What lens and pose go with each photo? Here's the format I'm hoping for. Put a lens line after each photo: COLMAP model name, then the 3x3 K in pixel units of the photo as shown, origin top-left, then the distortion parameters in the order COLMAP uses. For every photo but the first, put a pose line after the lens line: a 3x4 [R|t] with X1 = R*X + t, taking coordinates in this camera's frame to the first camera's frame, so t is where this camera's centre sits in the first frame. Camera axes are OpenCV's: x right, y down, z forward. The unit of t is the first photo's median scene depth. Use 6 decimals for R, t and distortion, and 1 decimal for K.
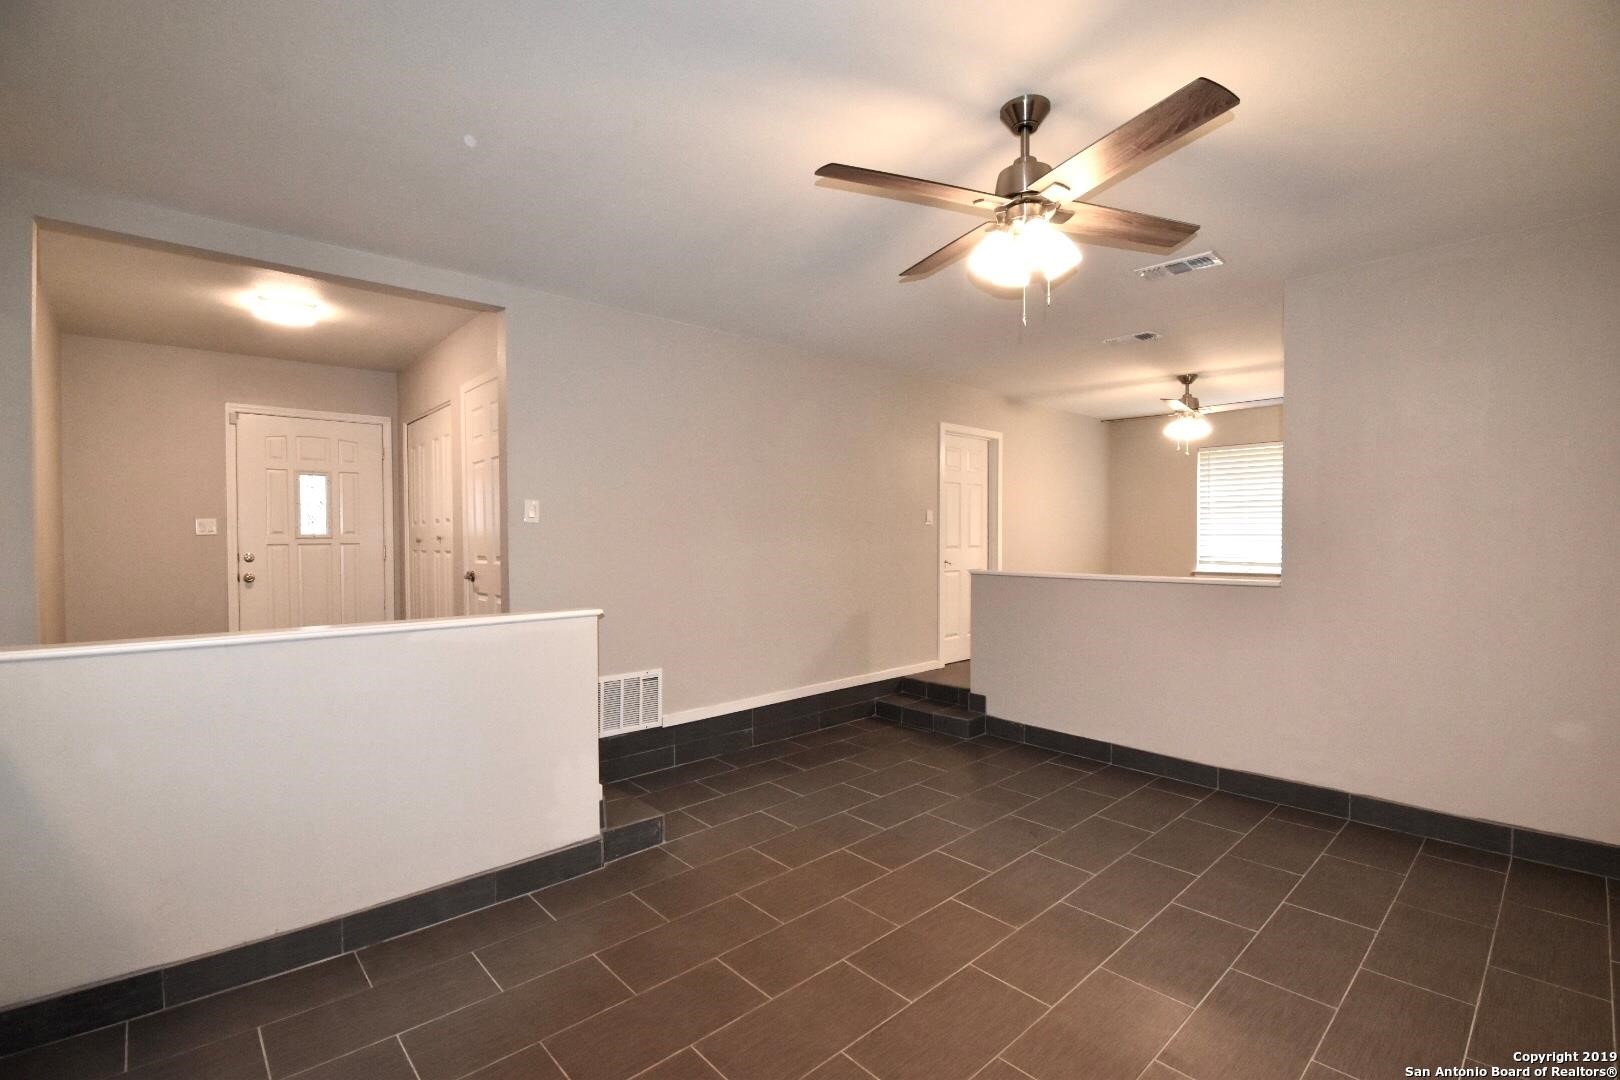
lens RADIAL K [[726.0, 0, 810.7], [0, 726.0, 549.9], [0, 0, 1]] dist [-0.002779, -0.000493]
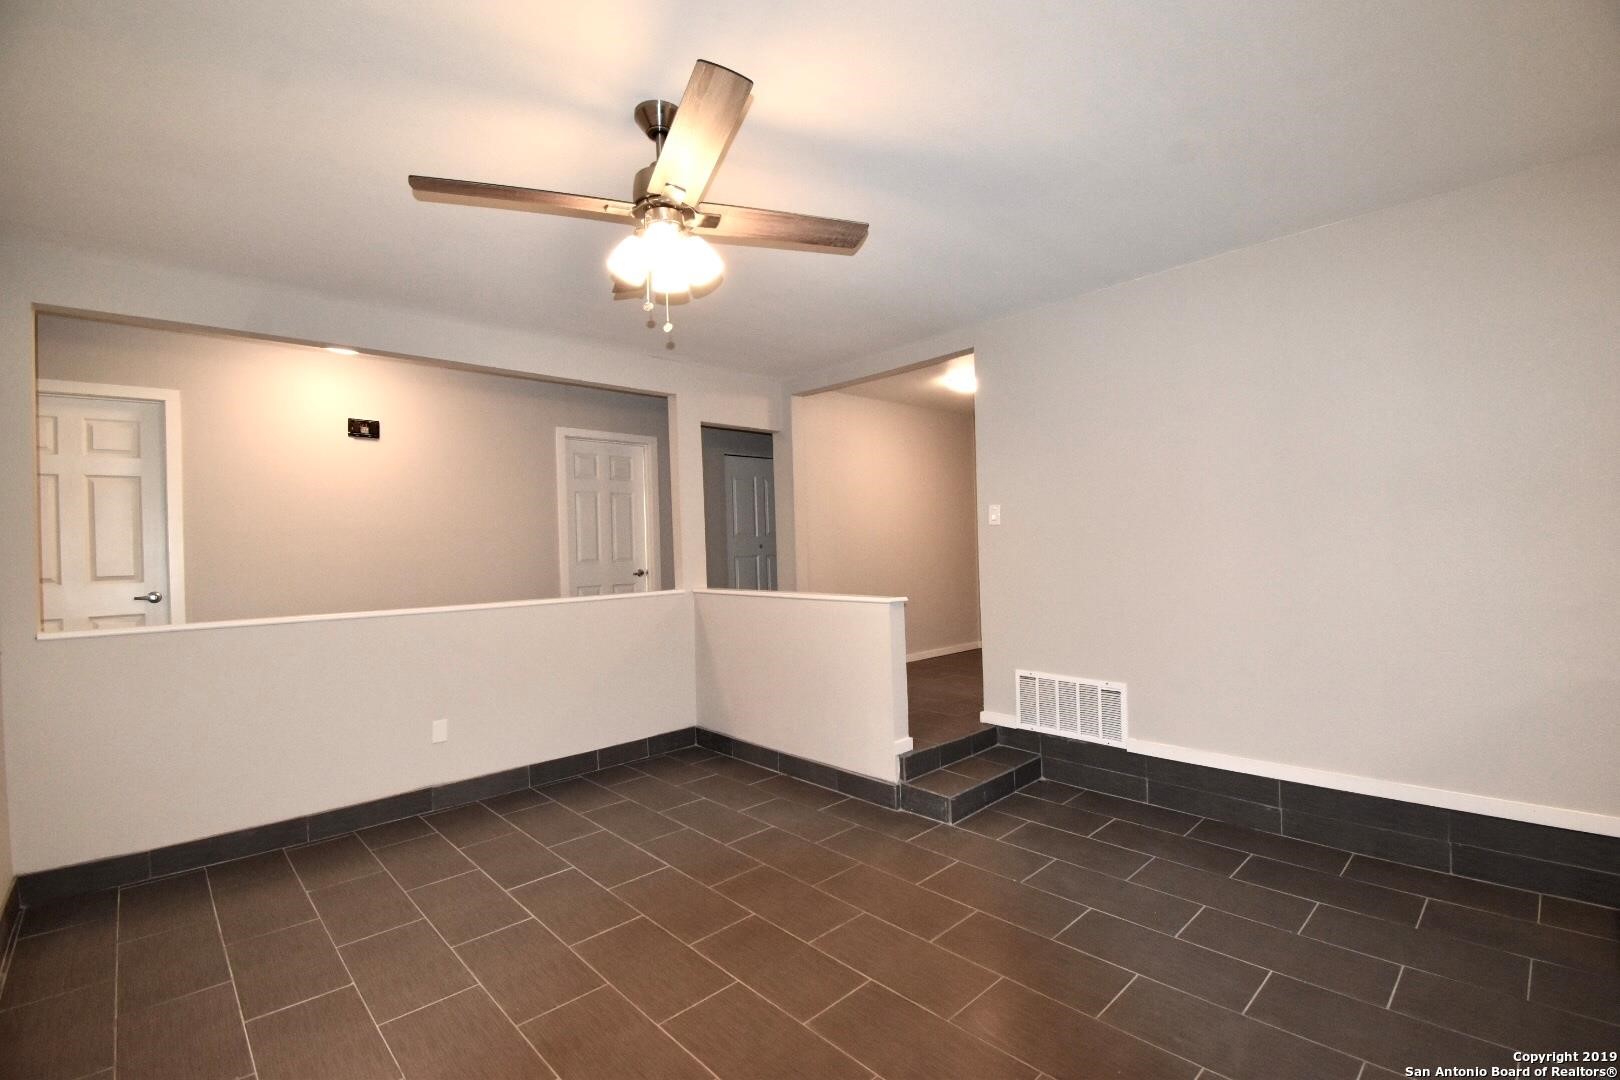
lens RADIAL K [[726.0, 0, 810.7], [0, 726.0, 549.9], [0, 0, 1]] dist [-0.002779, -0.000493]
pose [[0.001129, 0.007321, -0.999973, 0.757862], [0.006138, 0.999954, 0.007327, -0.007595], [0.999981, -0.006146, 0.001084, 0.701527]]
